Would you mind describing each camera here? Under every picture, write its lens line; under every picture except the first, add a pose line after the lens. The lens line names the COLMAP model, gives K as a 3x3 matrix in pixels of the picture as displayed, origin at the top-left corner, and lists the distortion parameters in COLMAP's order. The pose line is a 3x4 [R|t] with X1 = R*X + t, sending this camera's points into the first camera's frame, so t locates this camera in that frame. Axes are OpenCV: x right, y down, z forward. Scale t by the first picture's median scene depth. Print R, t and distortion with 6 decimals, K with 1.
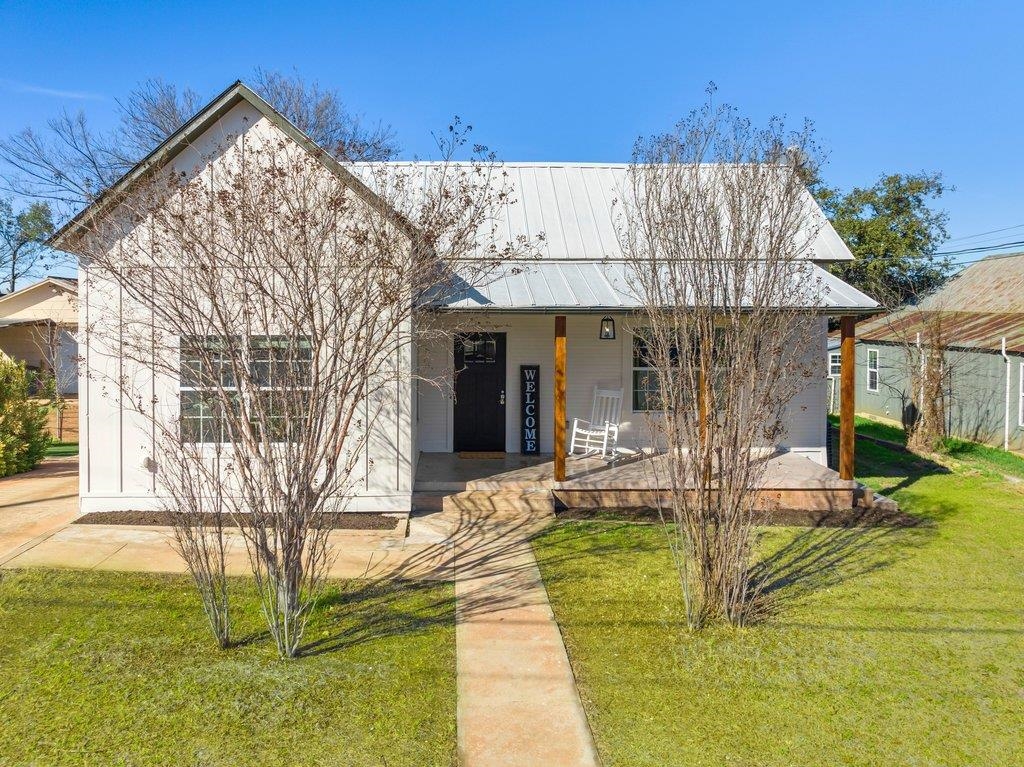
lens RADIAL K [[724.2, 0, 471.4], [0, 724.2, 326.9], [0, 0, 1]] dist [-0.011822, -0.001484]
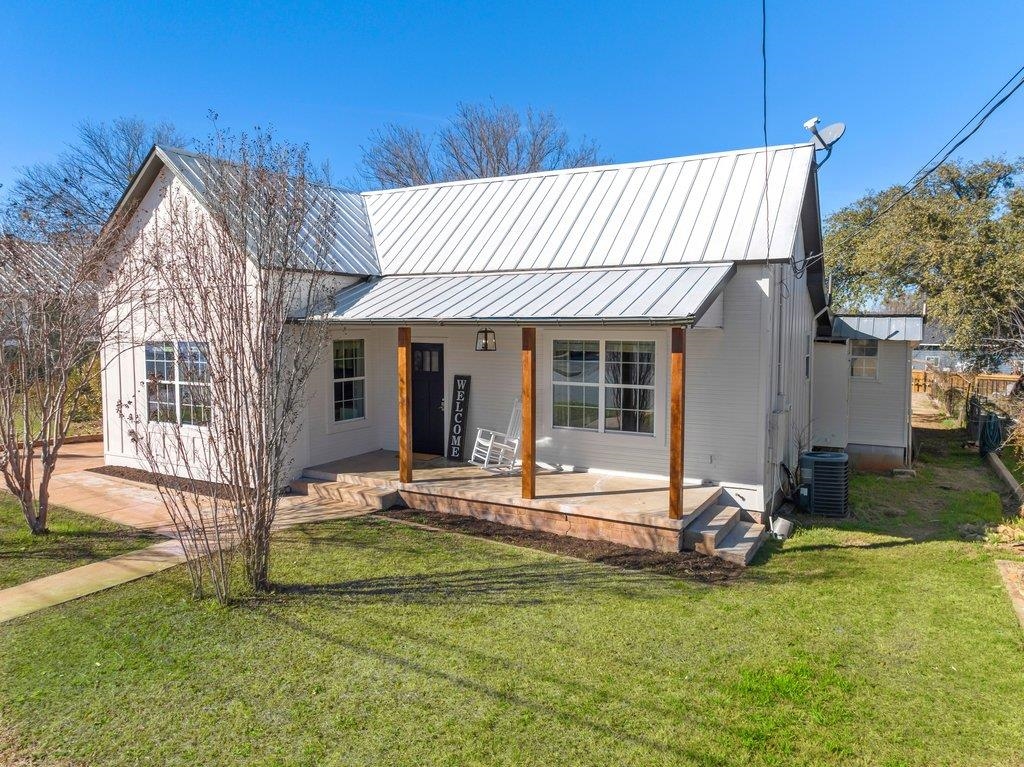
lens RADIAL K [[726.4, 0, 512.0], [0, 726.4, 383.5], [0, 0, 1]] dist [-0.003808, -0.002872]
pose [[0.861704, 0.039652, -0.505859, 0.730729], [-0.009445, 0.998023, 0.062142, -0.000549], [0.507323, -0.048771, 0.860375, 0.152260]]
